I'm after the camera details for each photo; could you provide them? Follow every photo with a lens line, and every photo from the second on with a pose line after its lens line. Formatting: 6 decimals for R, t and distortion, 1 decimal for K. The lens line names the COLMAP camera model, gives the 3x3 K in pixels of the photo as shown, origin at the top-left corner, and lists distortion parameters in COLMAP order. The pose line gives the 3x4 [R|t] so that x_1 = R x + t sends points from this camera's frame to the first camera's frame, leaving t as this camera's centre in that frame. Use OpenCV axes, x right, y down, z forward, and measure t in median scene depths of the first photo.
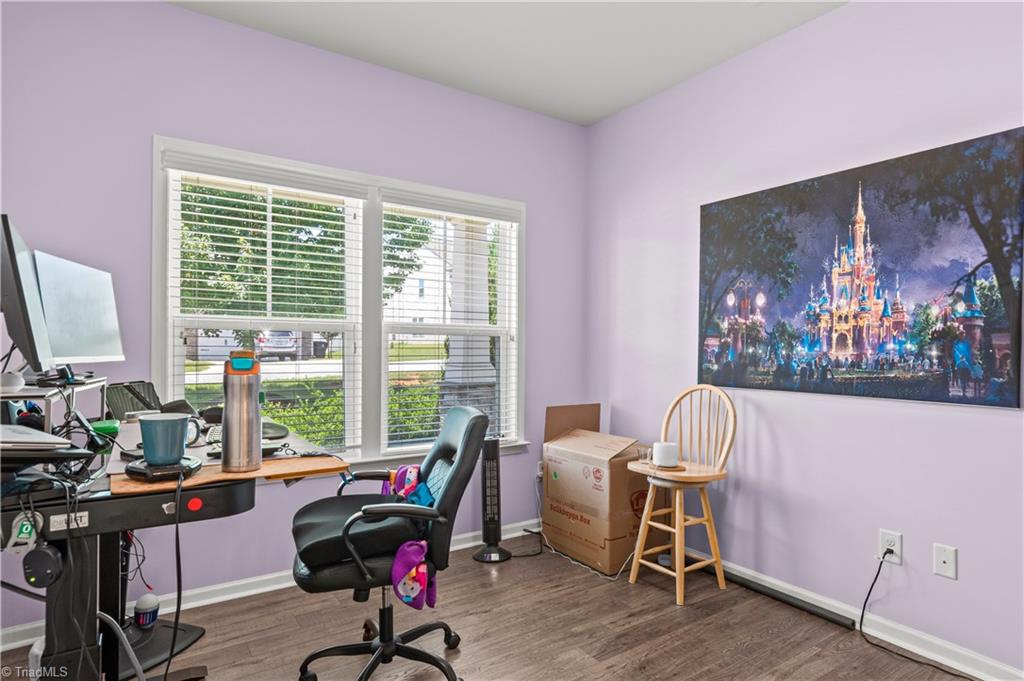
lens RADIAL K [[558.7, 0, 515.1], [0, 558.7, 344.8], [0, 0, 1]] dist [0.003651, -0.001943]
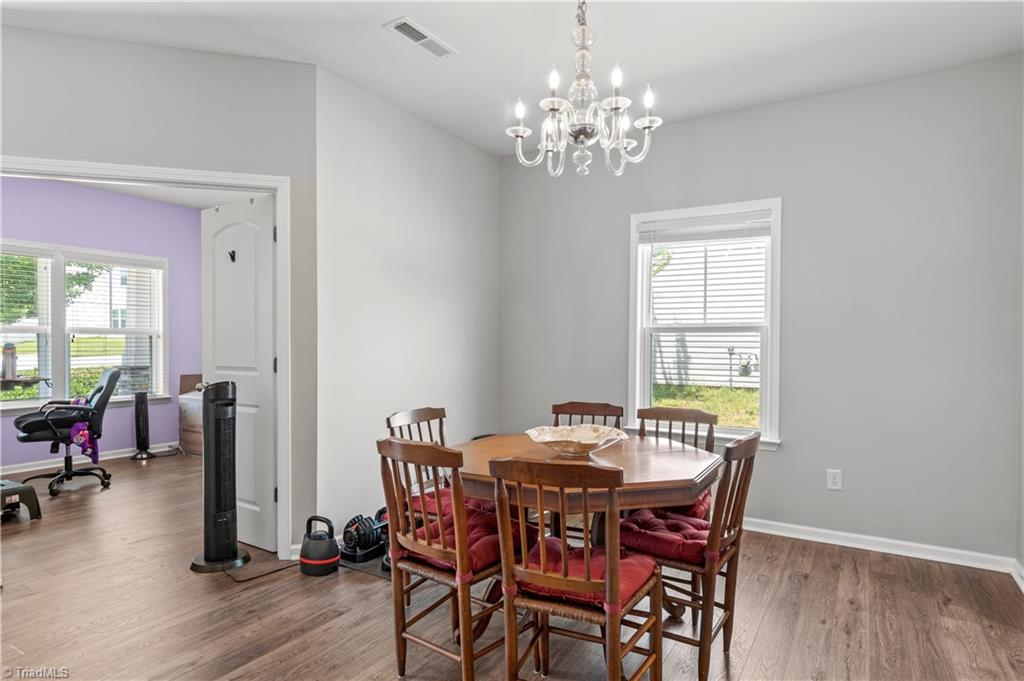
lens RADIAL K [[558.7, 0, 509.8], [0, 558.7, 345.9], [0, 0, 1]] dist [0.003651, -0.001943]
pose [[0.908848, -0.007895, 0.417052, 0.268183], [0.001850, 0.999887, 0.014897, -0.006267], [-0.417123, -0.012767, 0.908760, -1.065660]]
